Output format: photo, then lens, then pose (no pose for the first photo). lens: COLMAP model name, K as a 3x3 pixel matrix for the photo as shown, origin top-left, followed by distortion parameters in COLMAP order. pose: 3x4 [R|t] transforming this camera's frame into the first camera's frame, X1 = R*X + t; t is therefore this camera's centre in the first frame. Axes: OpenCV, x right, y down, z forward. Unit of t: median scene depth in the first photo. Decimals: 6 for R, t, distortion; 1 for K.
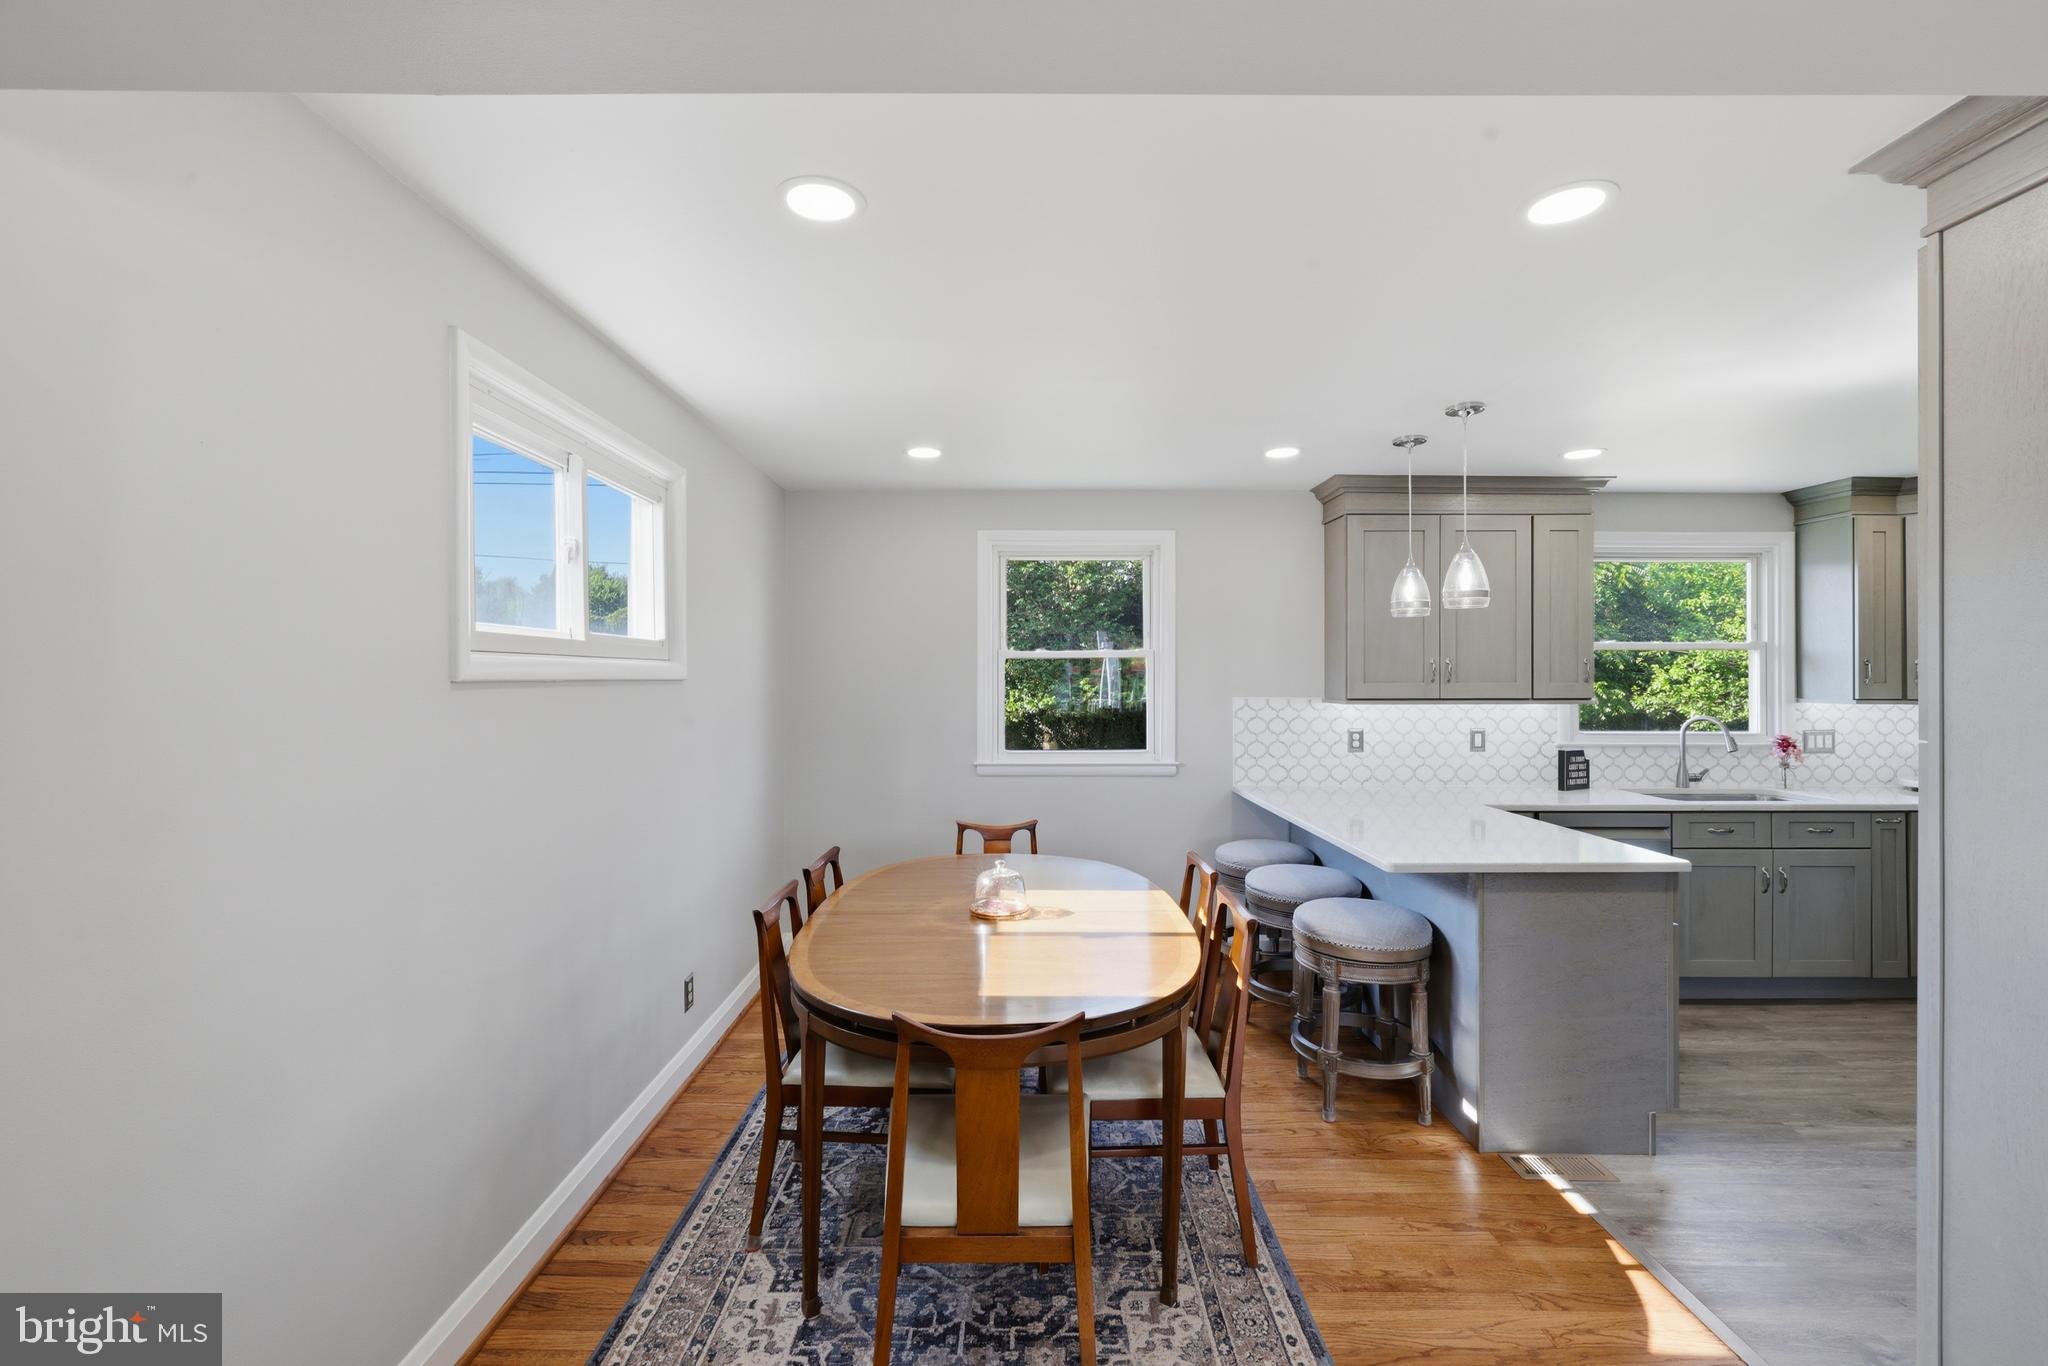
lens RADIAL K [[865.8, 0, 1026.7], [0, 865.8, 670.0], [0, 0, 1]] dist [0.002188, -0.000110]
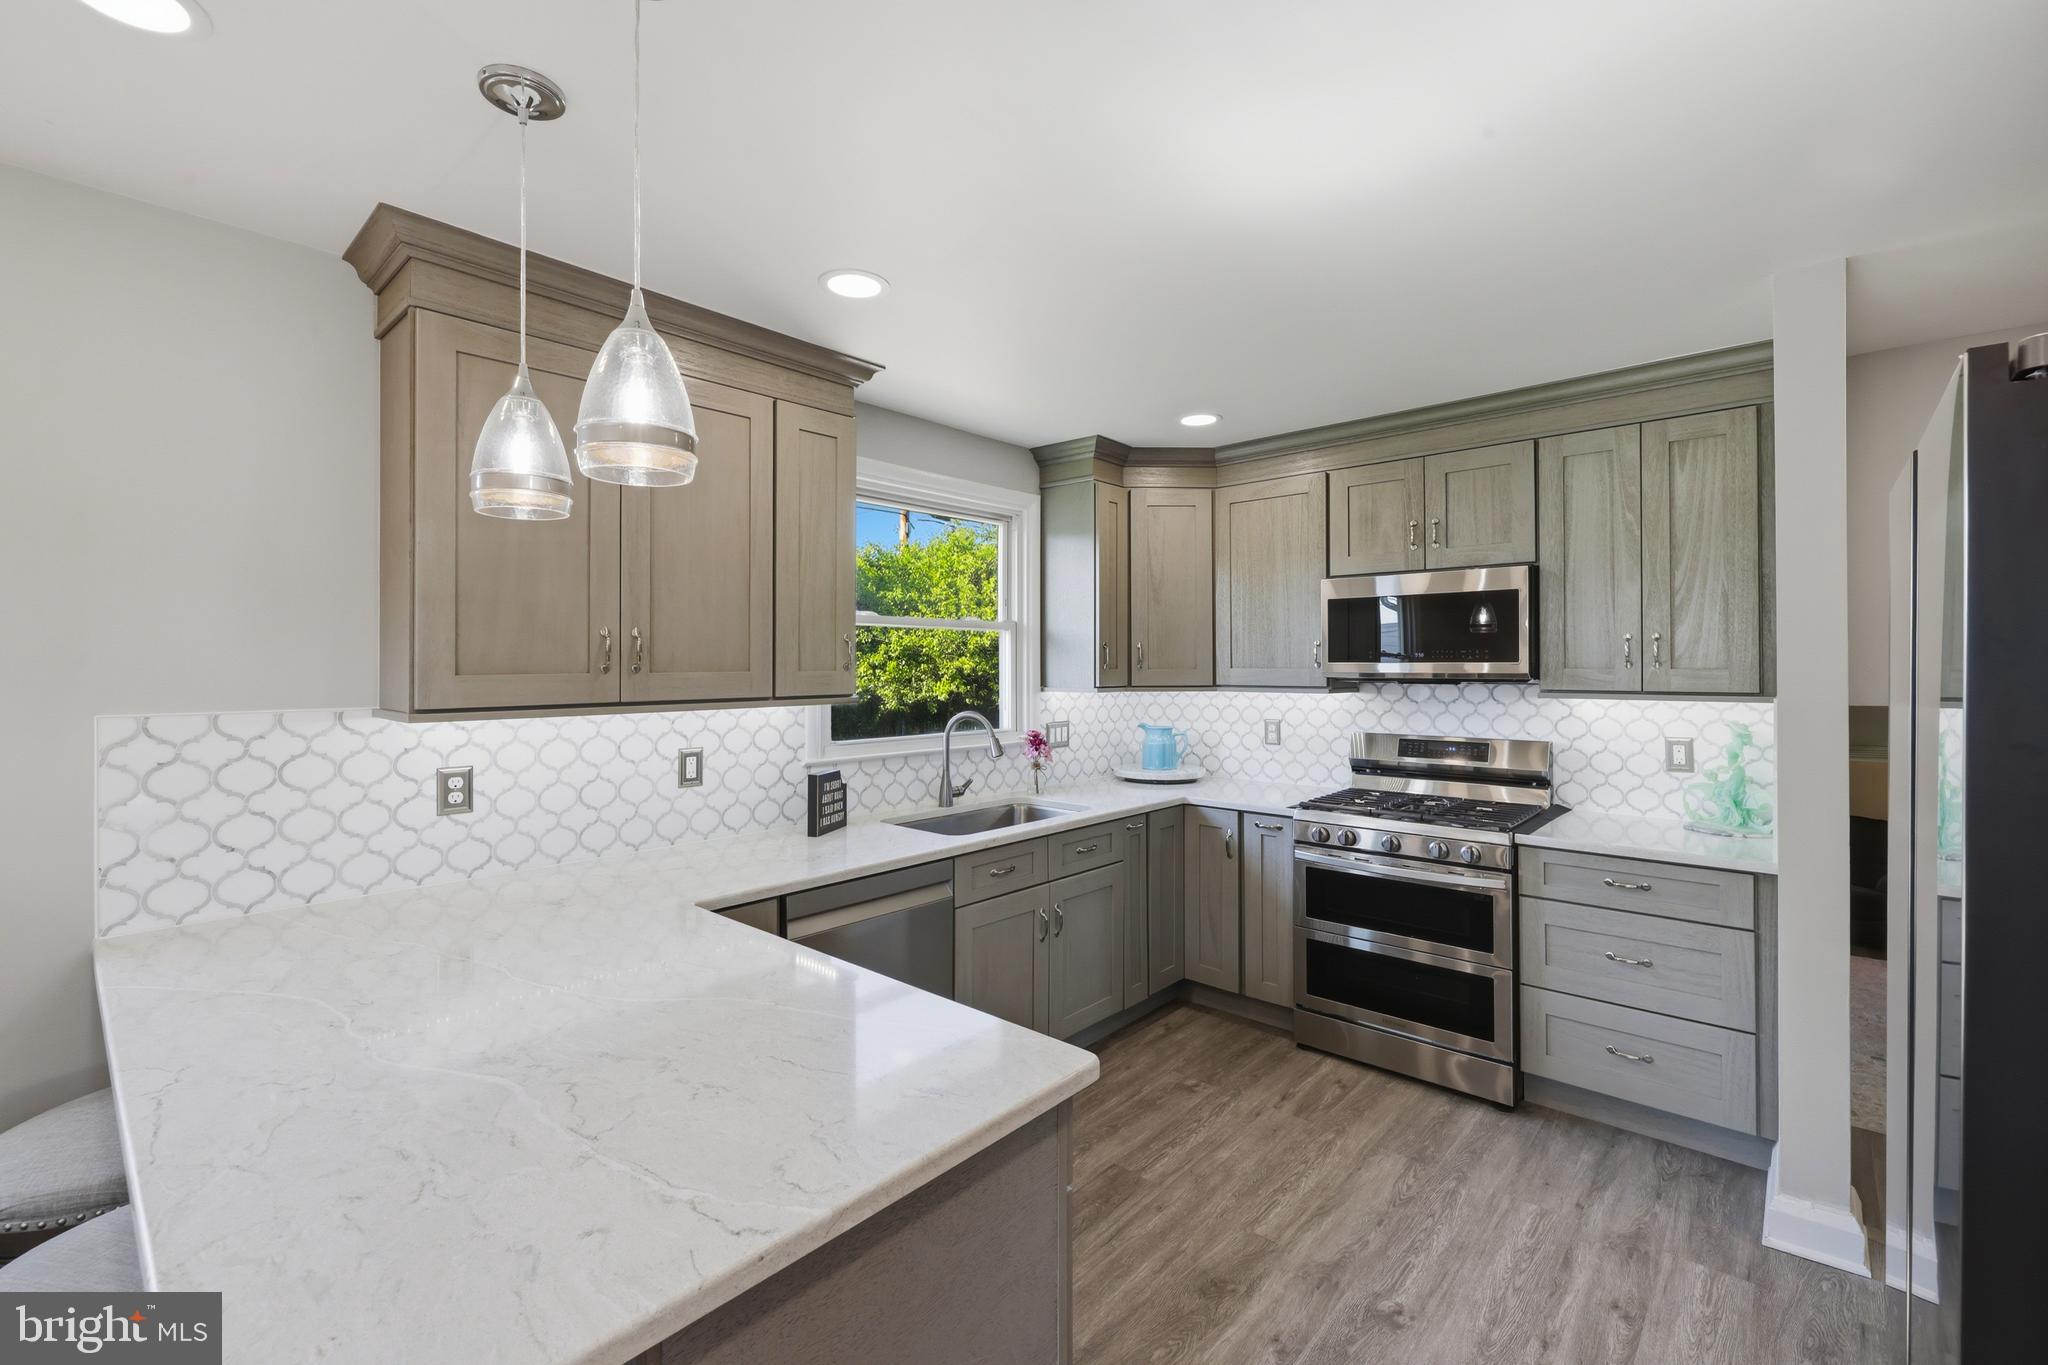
lens RADIAL K [[865.8, 0, 1029.2], [0, 865.8, 661.9], [0, 0, 1]] dist [0.002188, -0.000110]
pose [[0.670847, -0.000509, 0.741596, 0.233880], [-0.003800, 0.999984, 0.004124, 0.004110], [-0.741586, -0.005585, 0.670834, 0.425148]]
